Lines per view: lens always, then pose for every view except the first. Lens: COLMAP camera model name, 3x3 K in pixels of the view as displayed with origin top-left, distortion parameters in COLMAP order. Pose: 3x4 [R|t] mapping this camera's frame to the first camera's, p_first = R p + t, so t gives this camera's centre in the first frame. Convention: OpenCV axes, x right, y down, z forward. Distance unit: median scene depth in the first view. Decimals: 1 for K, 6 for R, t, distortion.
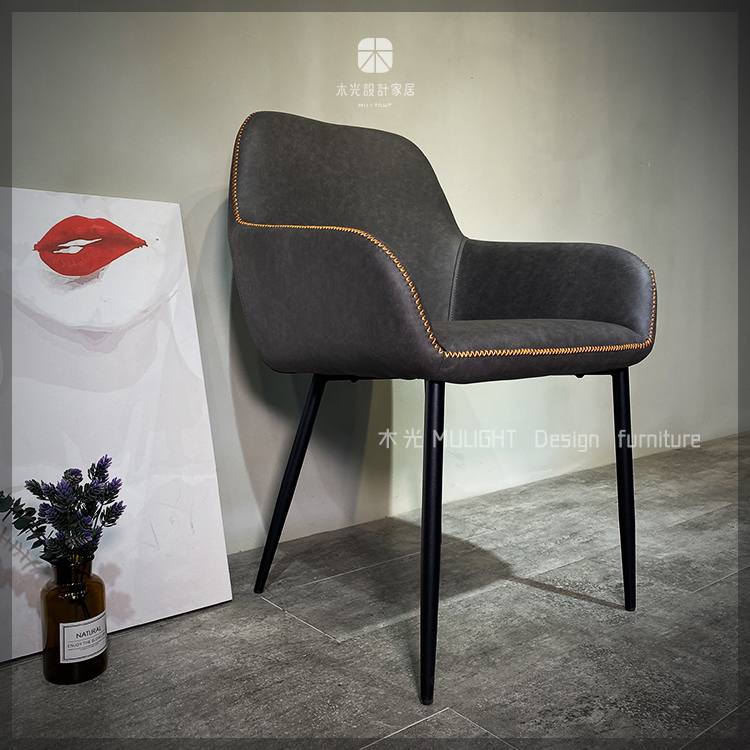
lens RADIAL K [[772.7, 0, 381.6], [0, 772.7, 374.9], [0, 0, 1]] dist [0.000767, 0.000000]
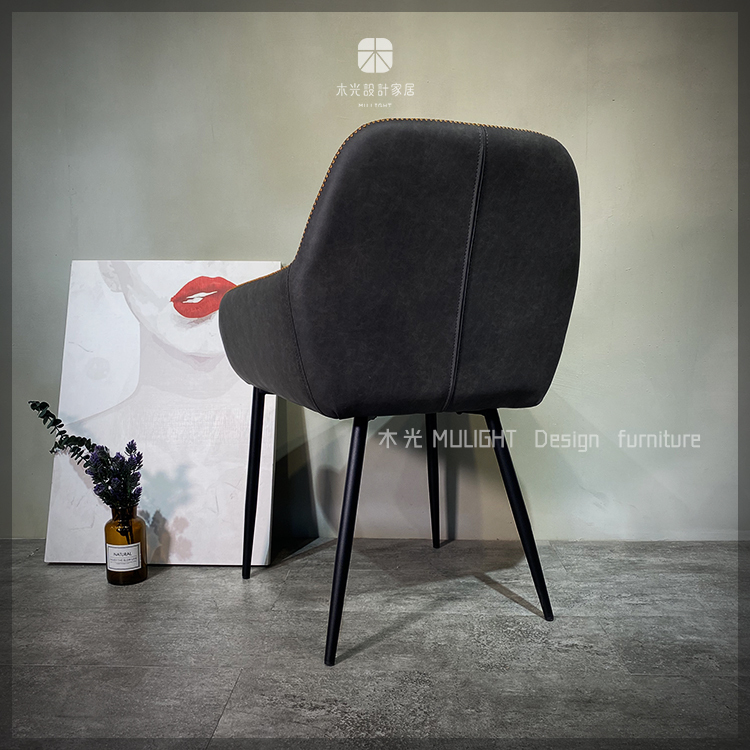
lens RADIAL K [[772.7, 0, 375.4], [0, 772.7, 371.0], [0, 0, 1]] dist [0.000767, 0.000000]
pose [[0.738082, 0.044726, -0.673227, 0.839267], [-0.059868, 0.998206, 0.000681, -0.050022], [0.672049, 0.039802, 0.739436, 0.157456]]
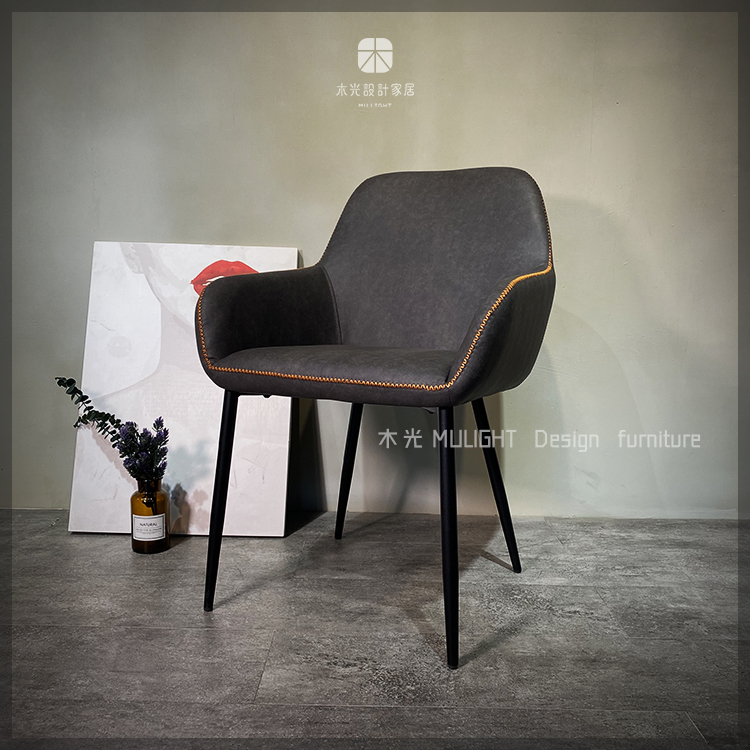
lens RADIAL K [[772.7, 0, 376.2], [0, 772.7, 370.0], [0, 0, 1]] dist [0.000767, 0.000000]
pose [[0.762585, 0.079559, -0.641977, 0.830688], [-0.080714, 0.996355, 0.027598, -0.059463], [0.641833, 0.030771, 0.766227, 0.047702]]
